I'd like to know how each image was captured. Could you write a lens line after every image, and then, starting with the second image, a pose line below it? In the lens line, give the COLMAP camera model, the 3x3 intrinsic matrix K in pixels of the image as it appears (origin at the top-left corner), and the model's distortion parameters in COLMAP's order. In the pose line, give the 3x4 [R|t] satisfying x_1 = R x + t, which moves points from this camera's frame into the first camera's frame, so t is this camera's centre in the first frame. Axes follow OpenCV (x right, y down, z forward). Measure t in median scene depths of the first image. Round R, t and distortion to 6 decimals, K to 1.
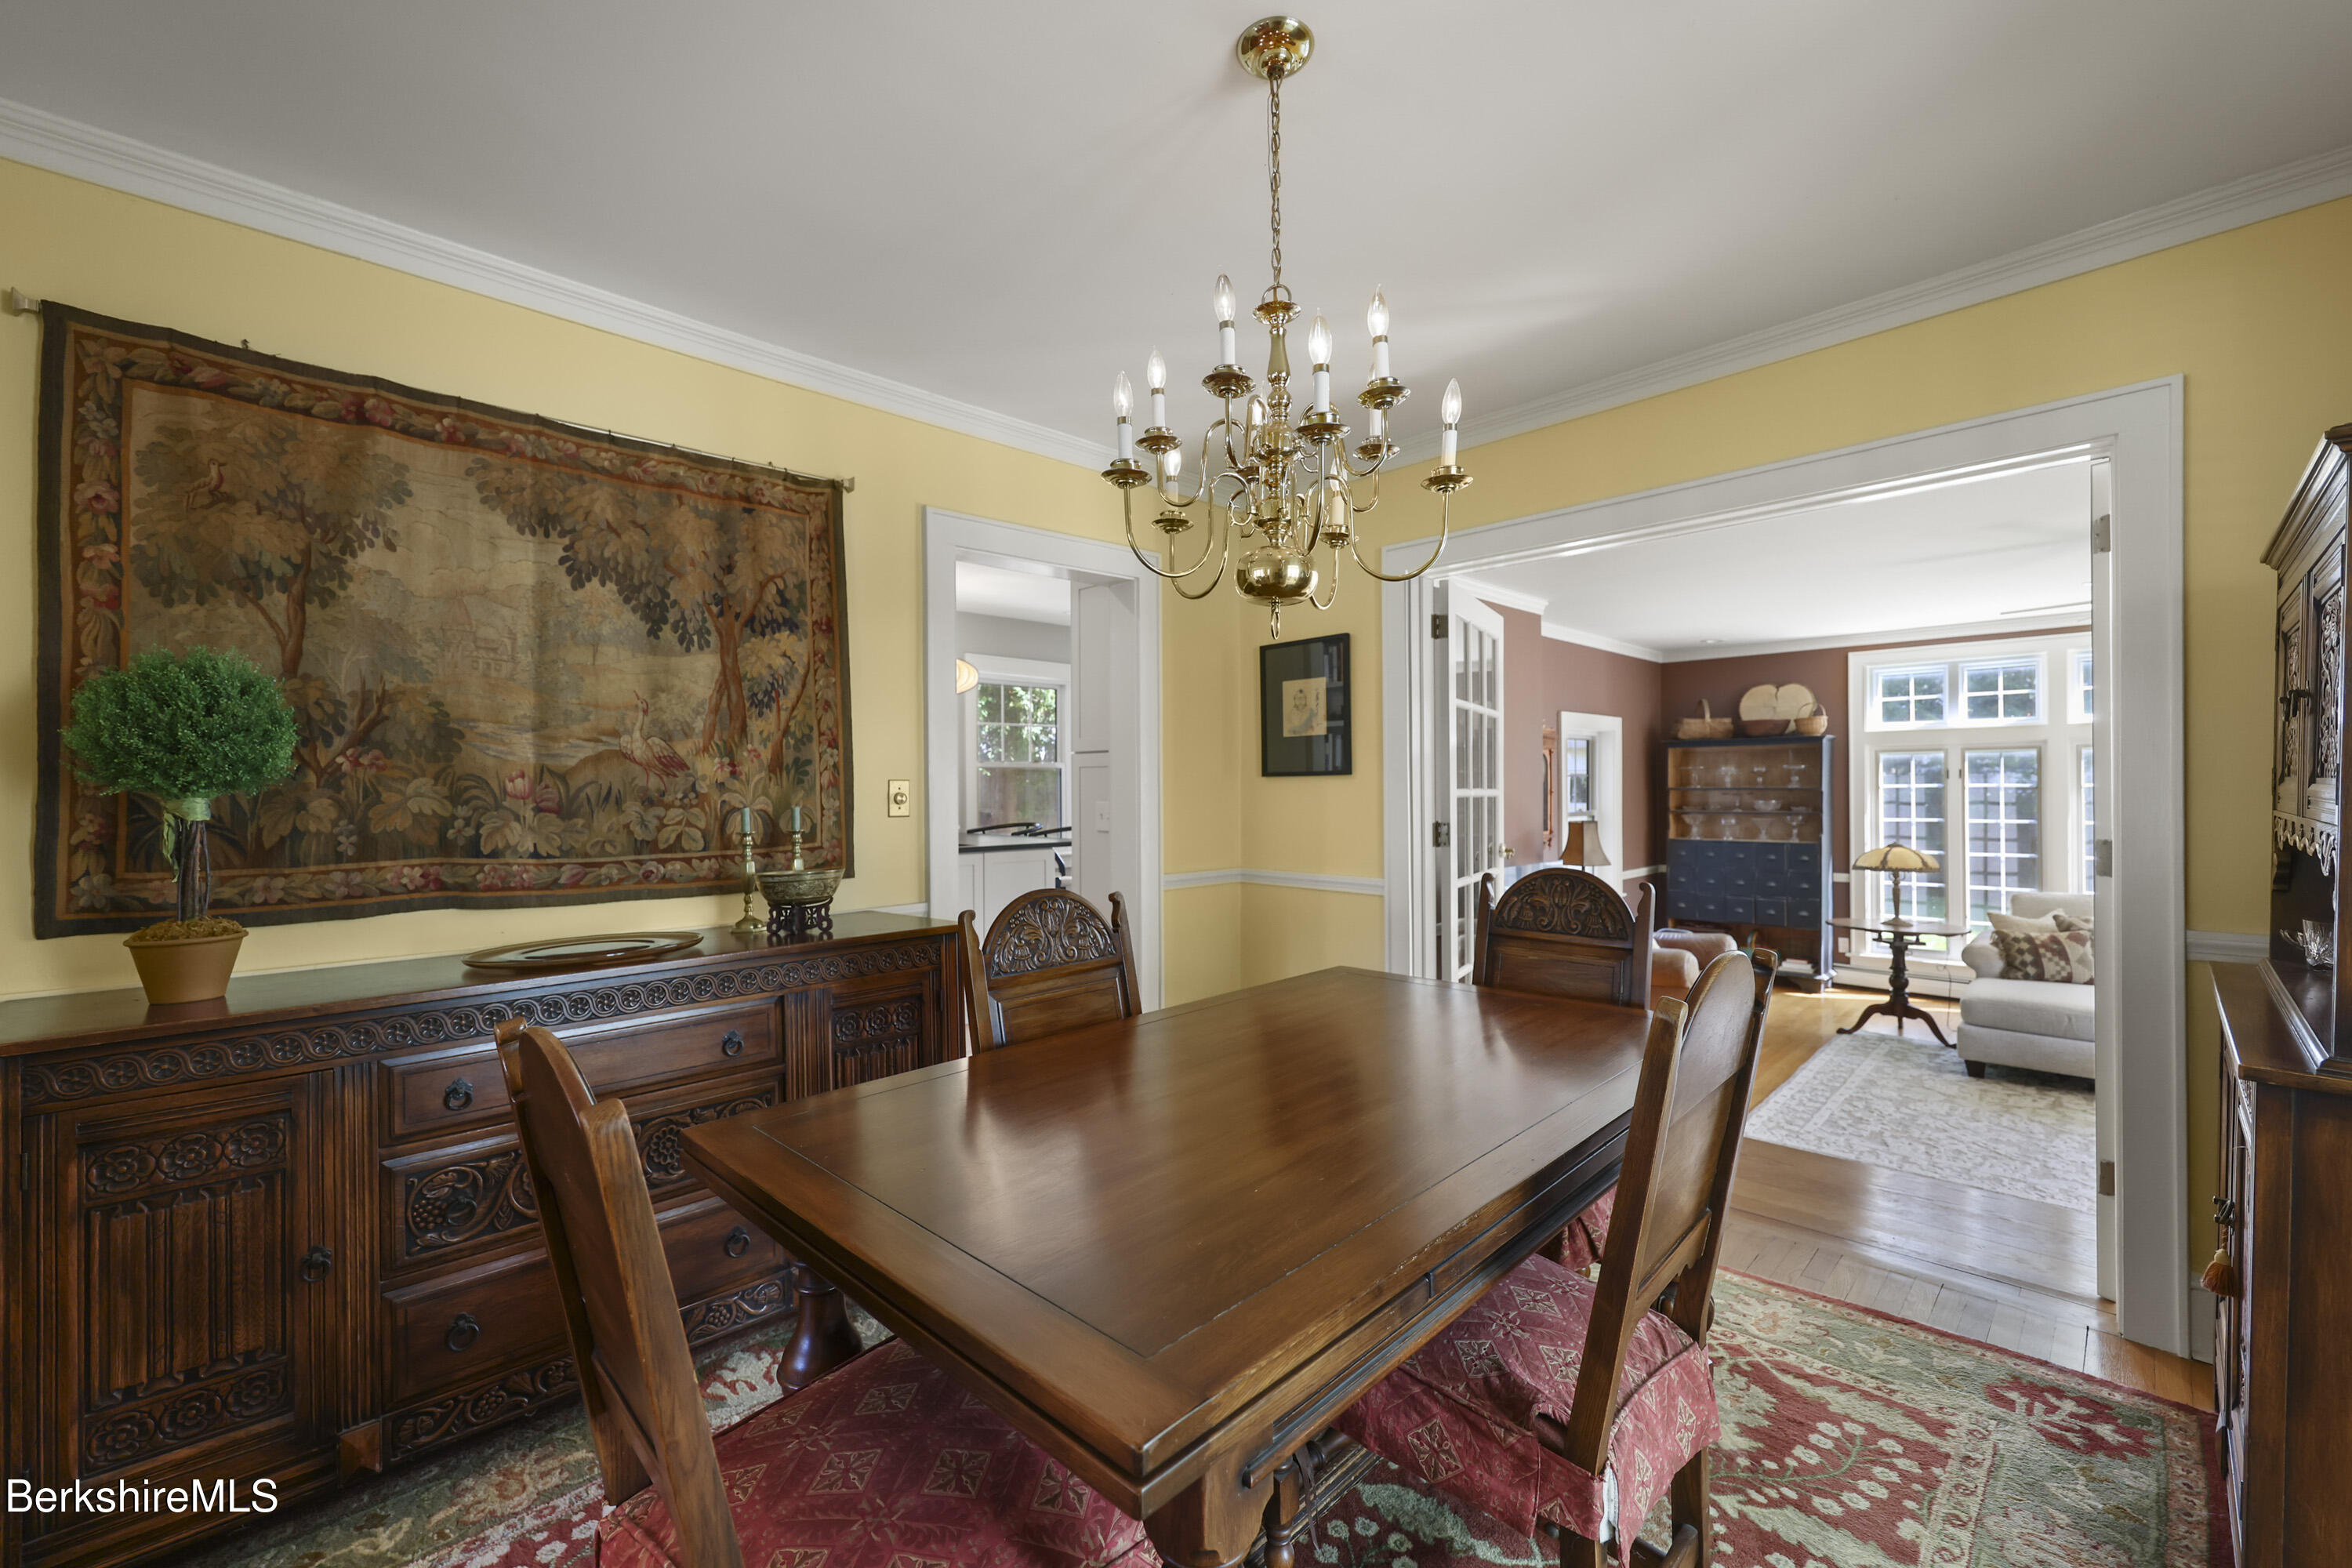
lens RADIAL K [[952.5, 0, 1184.8], [0, 952.5, 787.1], [0, 0, 1]] dist [-0.003169, 0.000192]
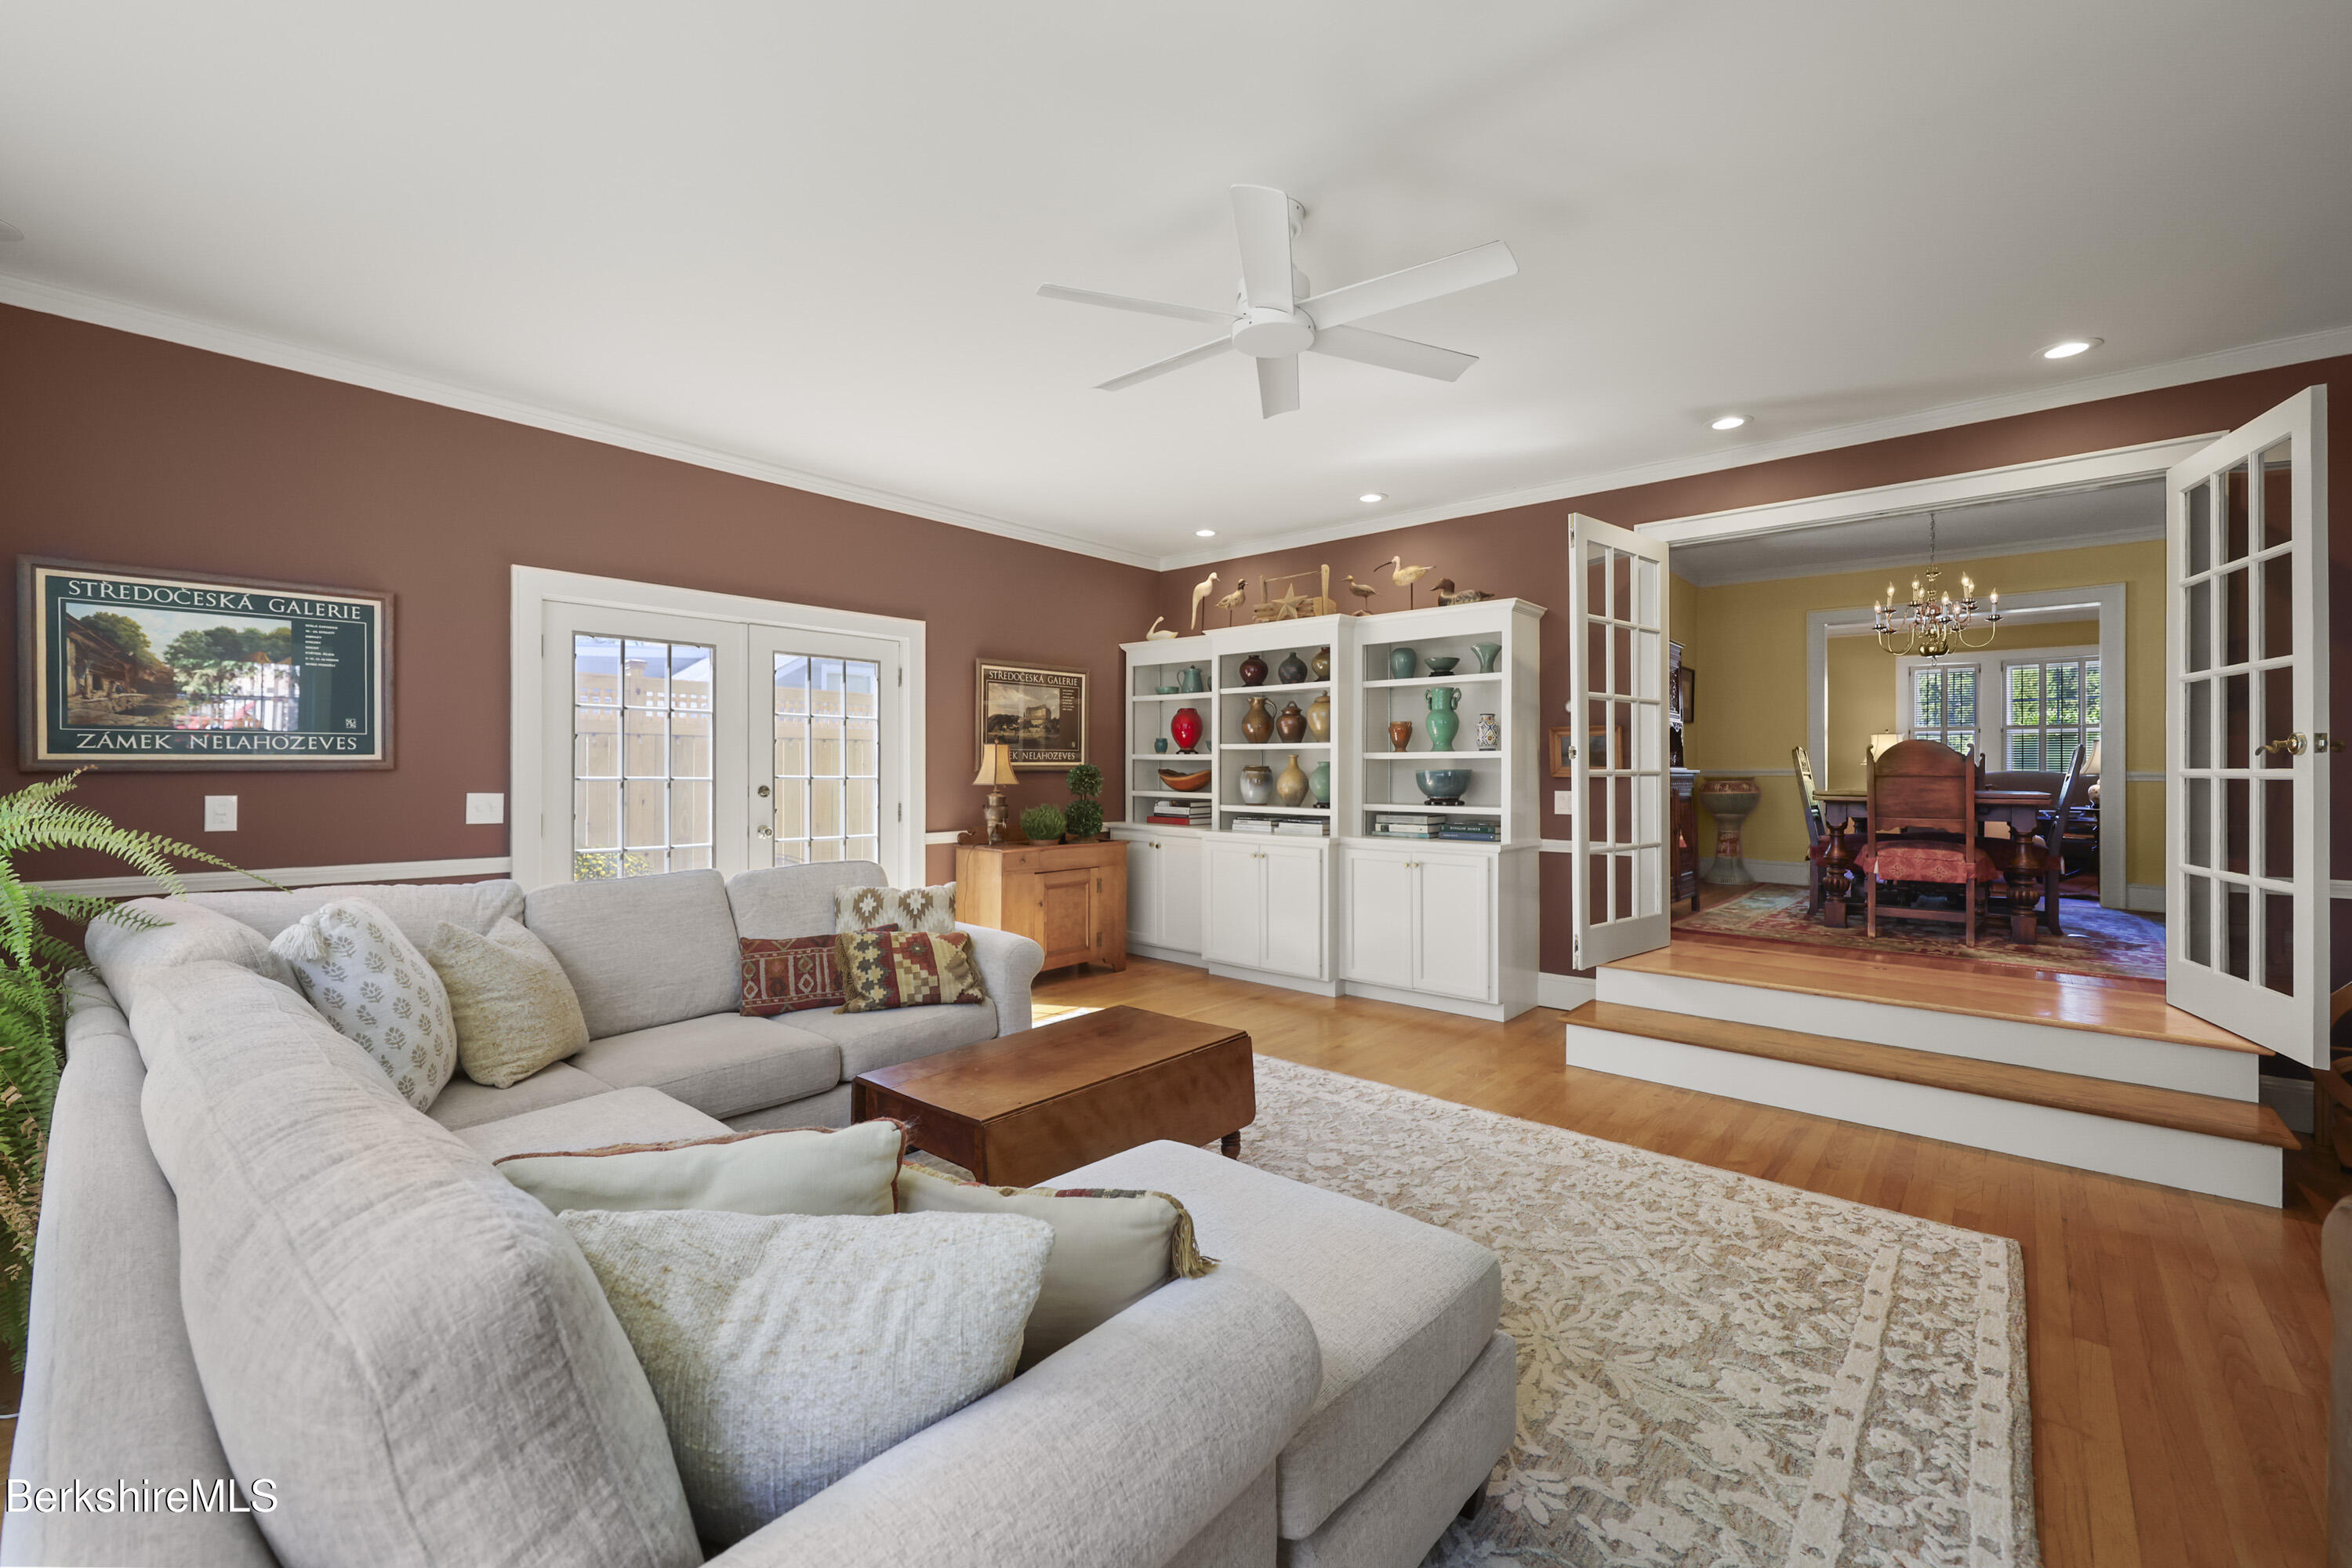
lens RADIAL K [[952.5, 0, 1182.6], [0, 952.5, 779.0], [0, 0, 1]] dist [-0.003169, 0.000192]
pose [[-0.997298, 0.011380, -0.072574, 1.862705], [0.011402, 0.999935, 0.000118, 0.133838], [0.072571, -0.000710, -0.997363, 2.572151]]
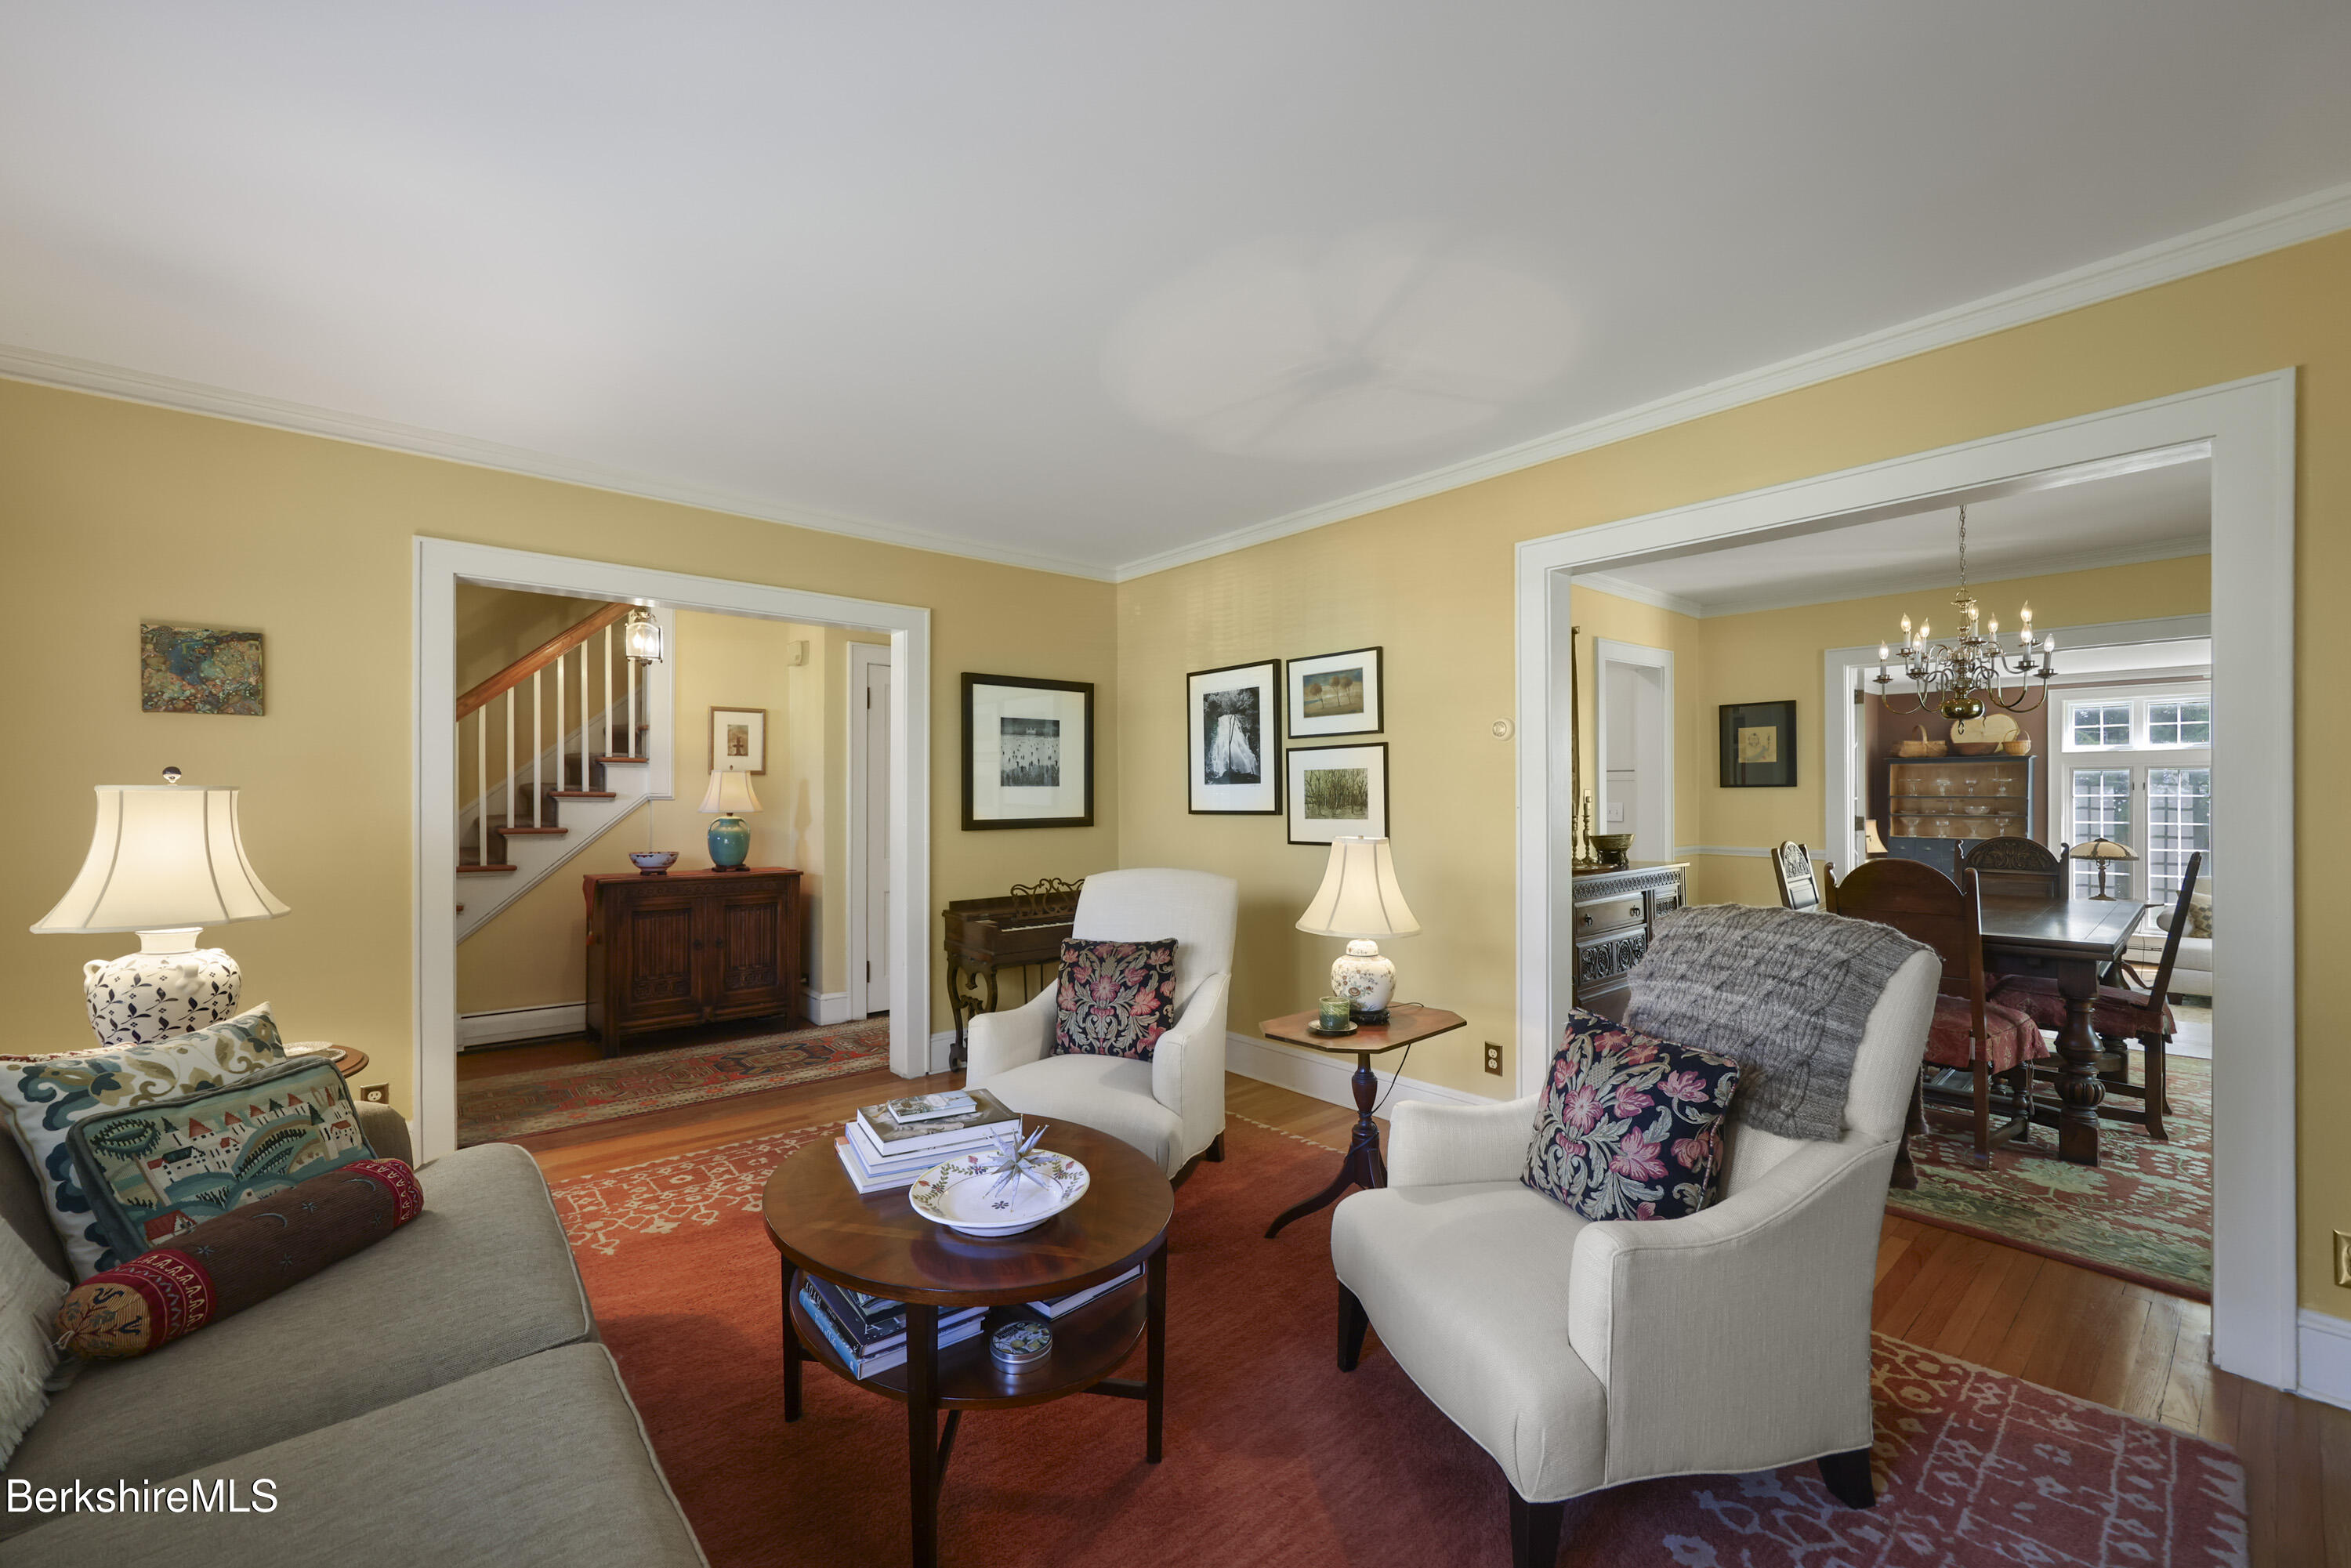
lens RADIAL K [[952.1, 0, 1165.6], [0, 952.1, 785.2], [0, 0, 1]] dist [-0.003169, 0.000192]
pose [[0.997532, 0.005231, -0.070023, -1.092630], [-0.005695, 0.999963, -0.006437, 0.000885], [0.069987, 0.006820, 0.997525, -0.975533]]
